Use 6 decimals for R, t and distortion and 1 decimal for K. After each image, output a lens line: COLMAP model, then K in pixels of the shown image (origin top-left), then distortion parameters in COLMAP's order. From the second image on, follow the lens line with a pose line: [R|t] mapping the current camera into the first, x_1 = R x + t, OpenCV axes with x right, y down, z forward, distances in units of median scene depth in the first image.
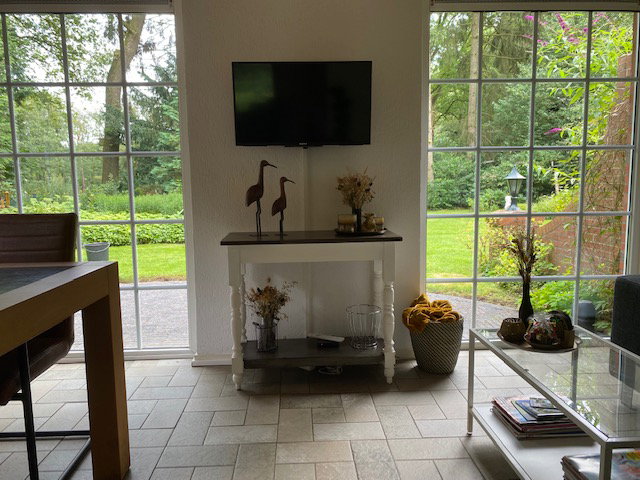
lens RADIAL K [[485.9, 0, 313.2], [0, 485.9, 240.5], [0, 0, 1]] dist [0.021171, -0.007060]
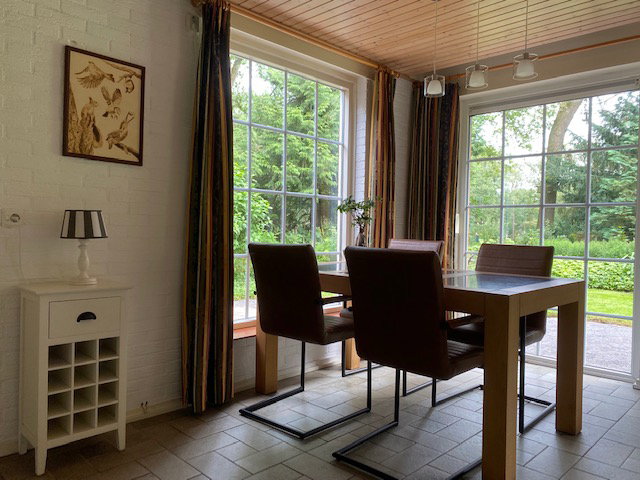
lens RADIAL K [[485.9, 0, 317.2], [0, 485.9, 233.9], [0, 0, 1]] dist [0.021171, -0.007060]
pose [[0.683953, 0.037493, -0.728562, 0.066132], [-0.114235, 0.991863, -0.056198, 0.049073], [0.720527, 0.121664, 0.682670, -0.350545]]
